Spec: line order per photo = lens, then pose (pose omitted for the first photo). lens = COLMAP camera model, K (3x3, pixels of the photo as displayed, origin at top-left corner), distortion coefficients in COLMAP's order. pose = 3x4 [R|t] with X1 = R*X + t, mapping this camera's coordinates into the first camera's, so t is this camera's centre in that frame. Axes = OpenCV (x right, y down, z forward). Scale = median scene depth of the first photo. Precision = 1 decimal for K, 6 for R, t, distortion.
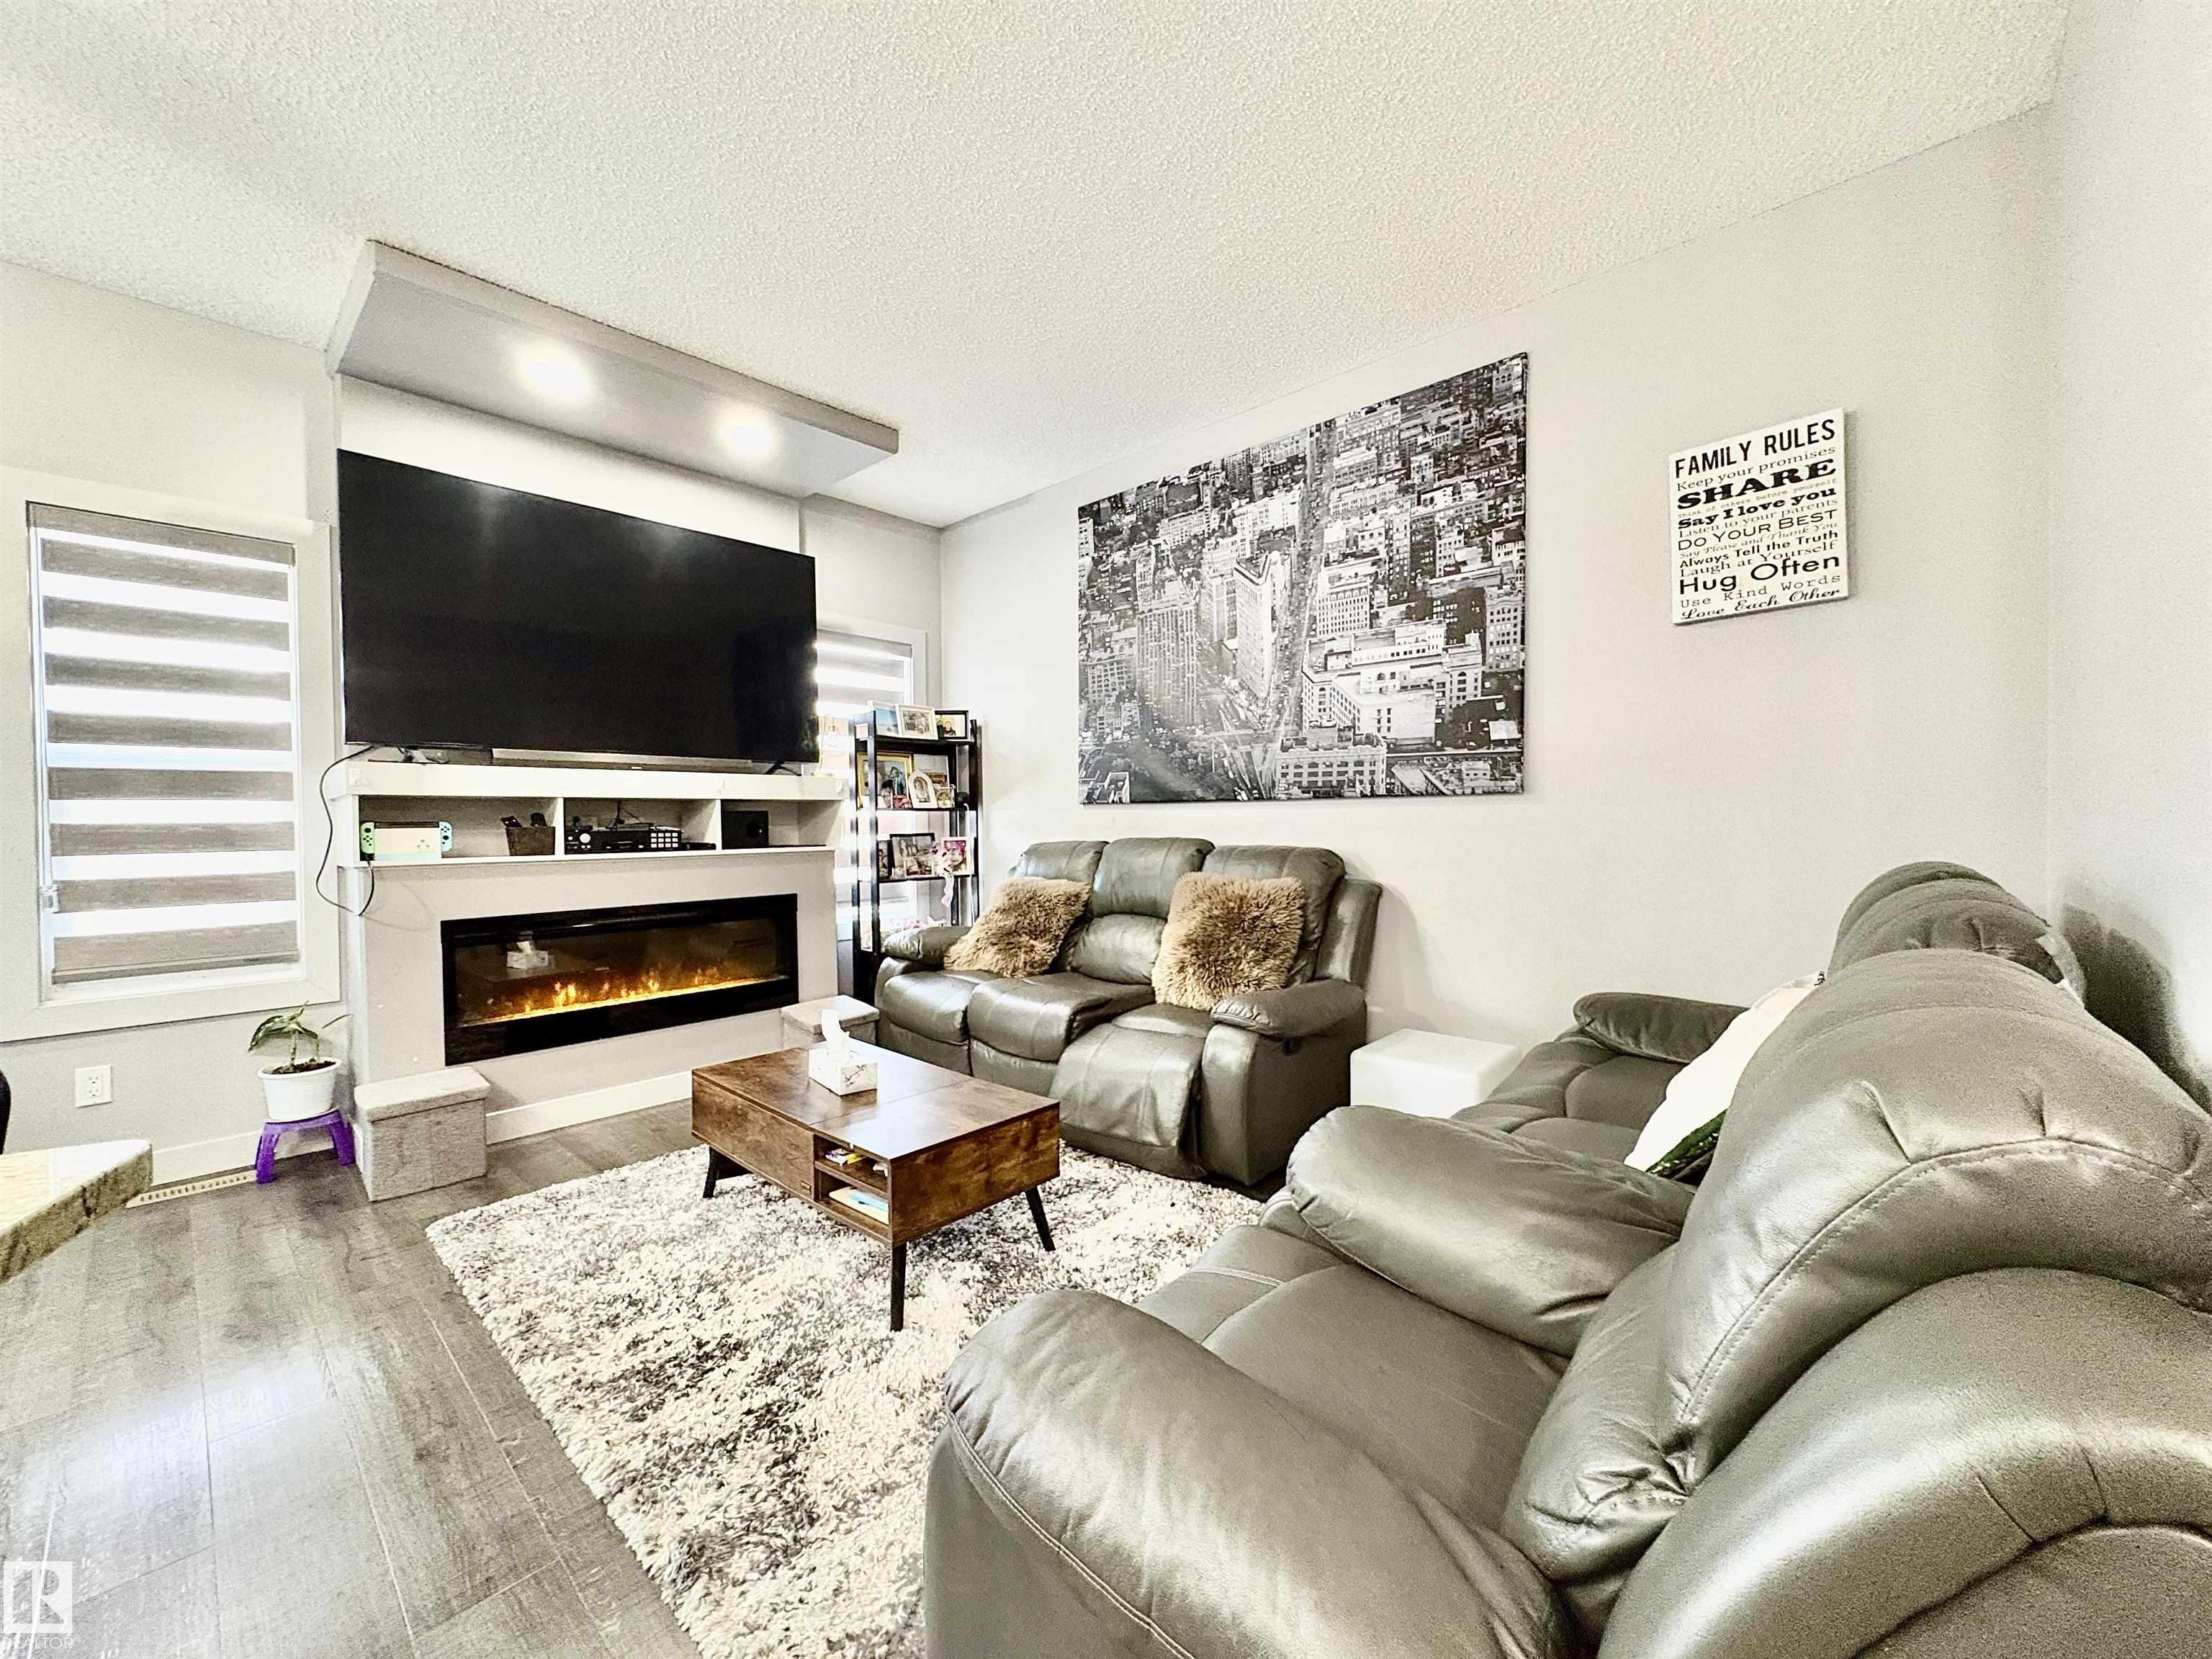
lens RADIAL K [[877.0, 0, 1105.4], [0, 877.0, 832.9], [0, 0, 1]] dist [-0.000747, 0.000672]
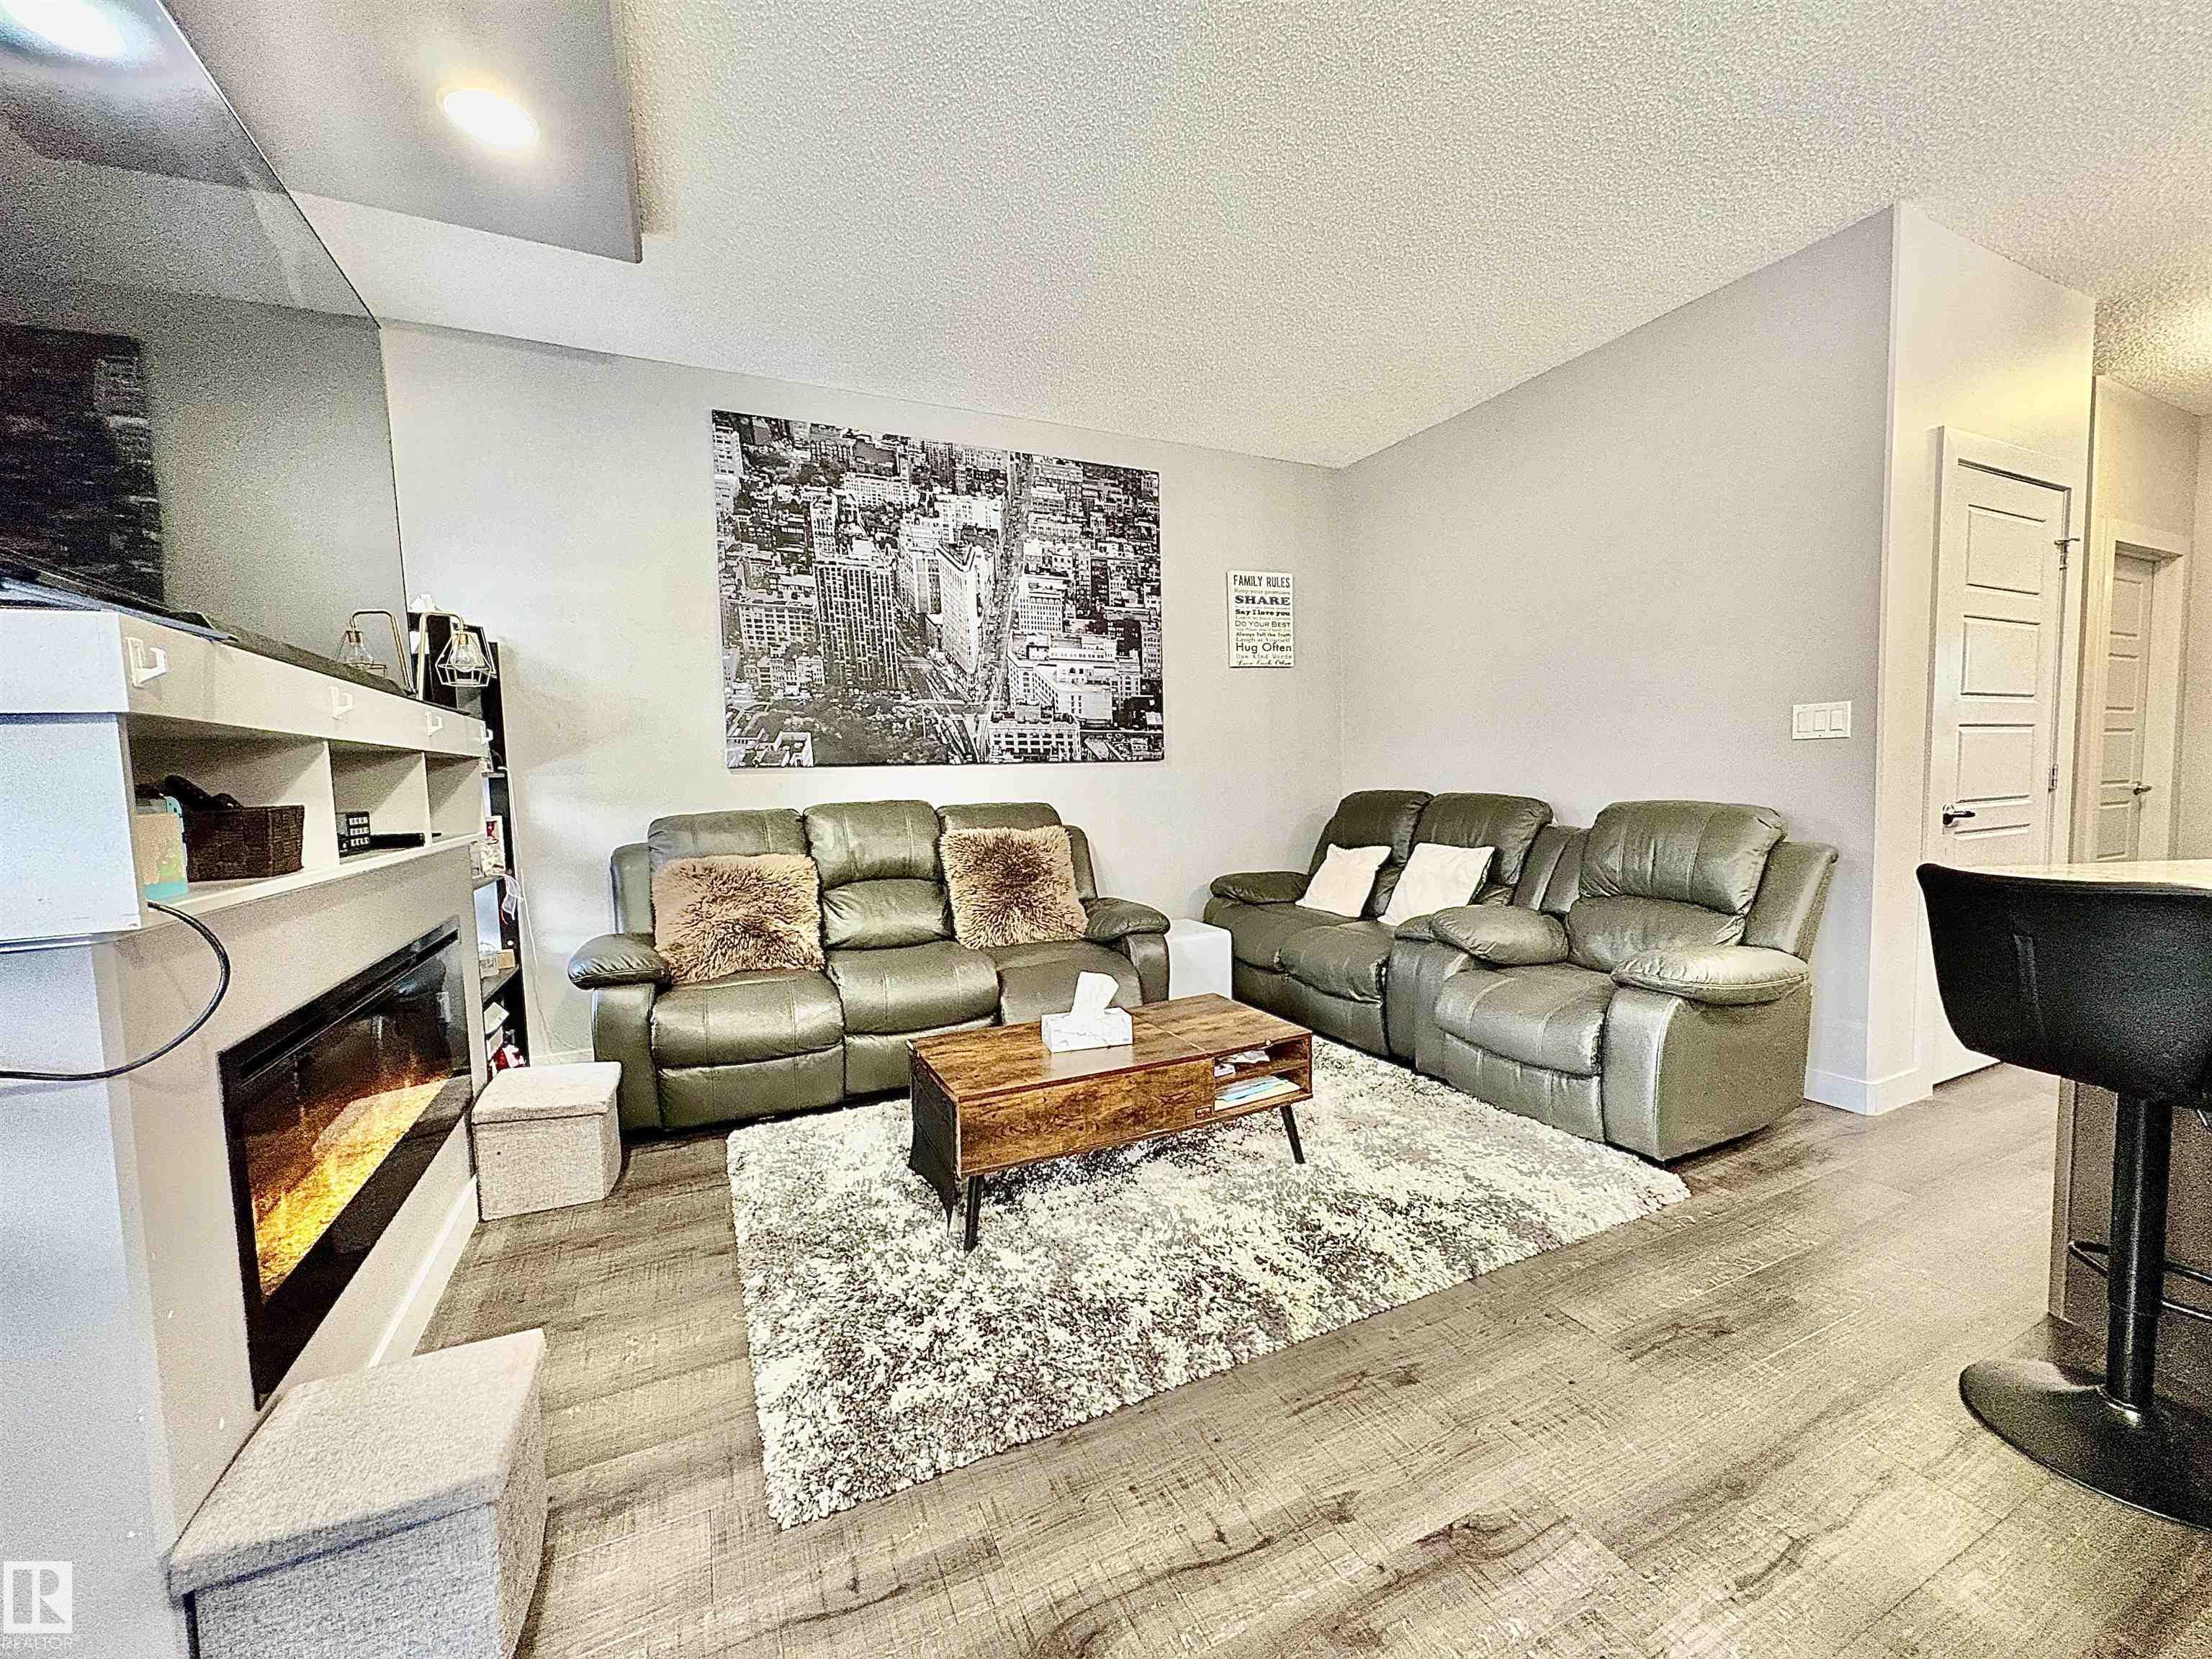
lens RADIAL K [[877.0, 0, 1105.4], [0, 877.0, 832.9], [0, 0, 1]] dist [-0.000747, 0.000672]
pose [[0.371473, -0.063171, 0.926292, -0.904909], [0.035658, 0.997917, 0.053756, -0.003348], [-0.927759, 0.013061, 0.372952, 0.462434]]
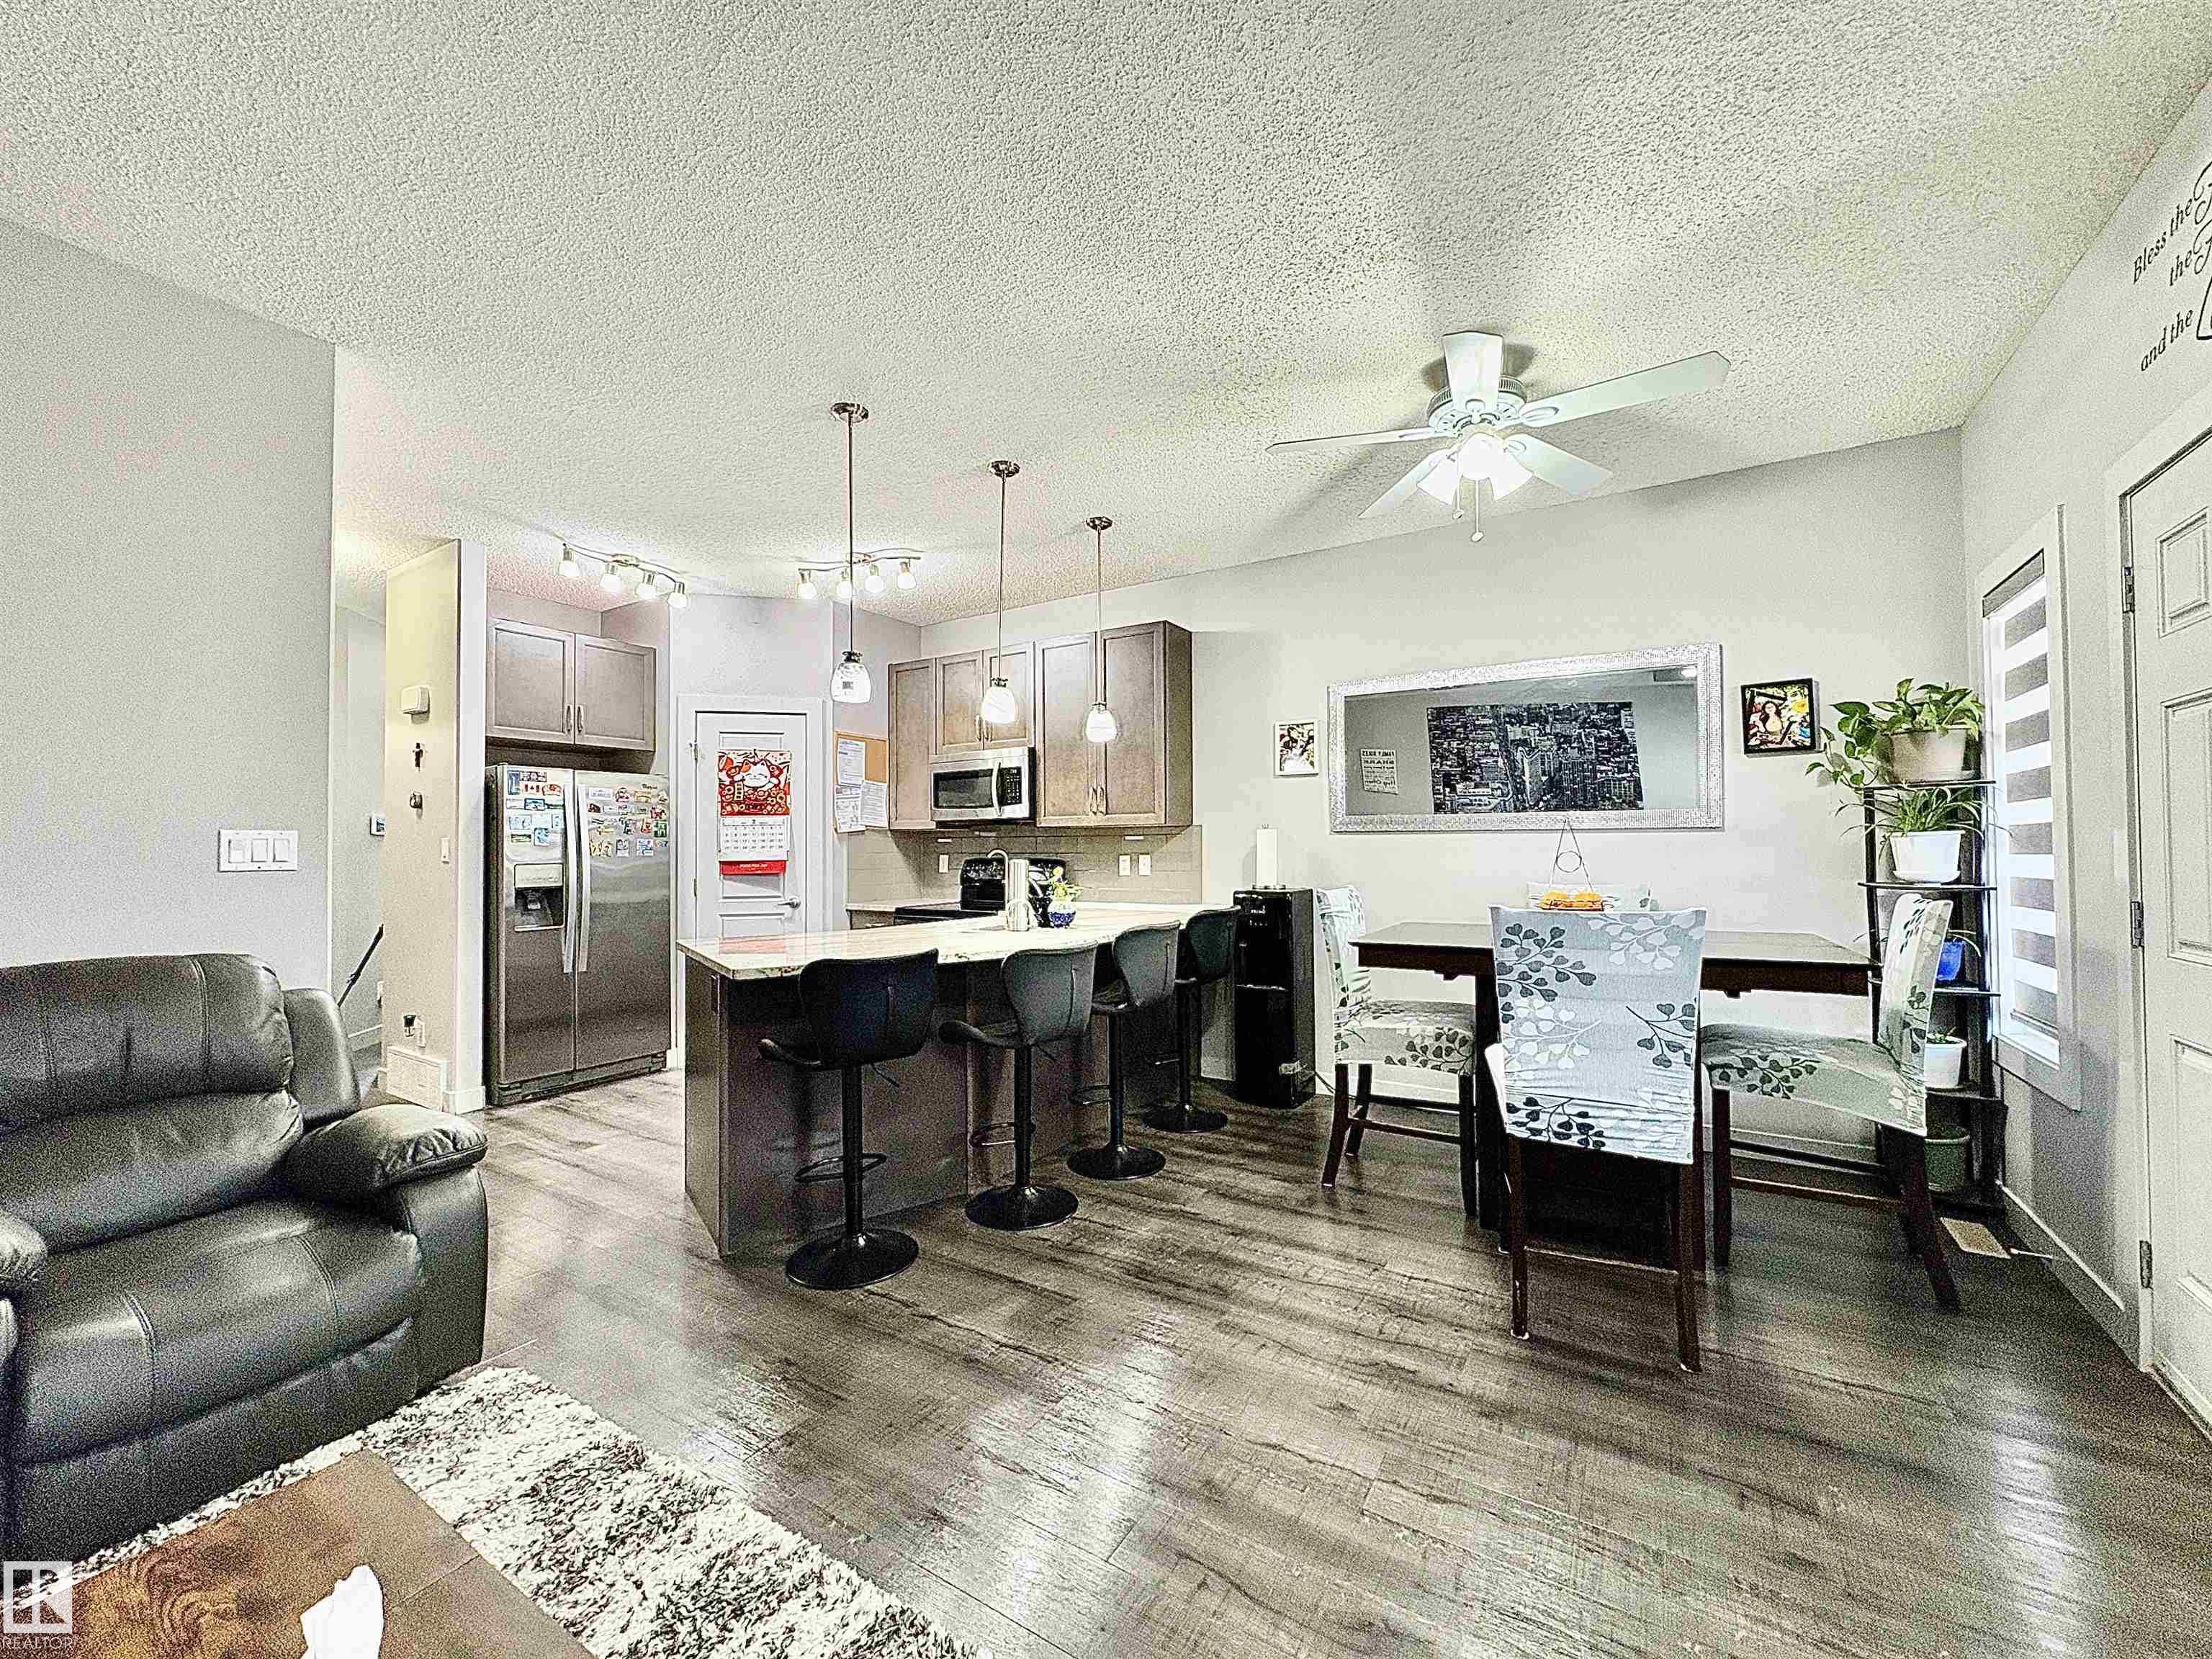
lens RADIAL K [[877.0, 0, 1105.4], [0, 877.0, 832.9], [0, 0, 1]] dist [-0.000747, 0.000672]
pose [[-0.983439, 0.011908, -0.180850, -0.395208], [0.012442, 0.999921, -0.001818, -0.048551], [0.180814, -0.004038, -0.983509, 1.019867]]
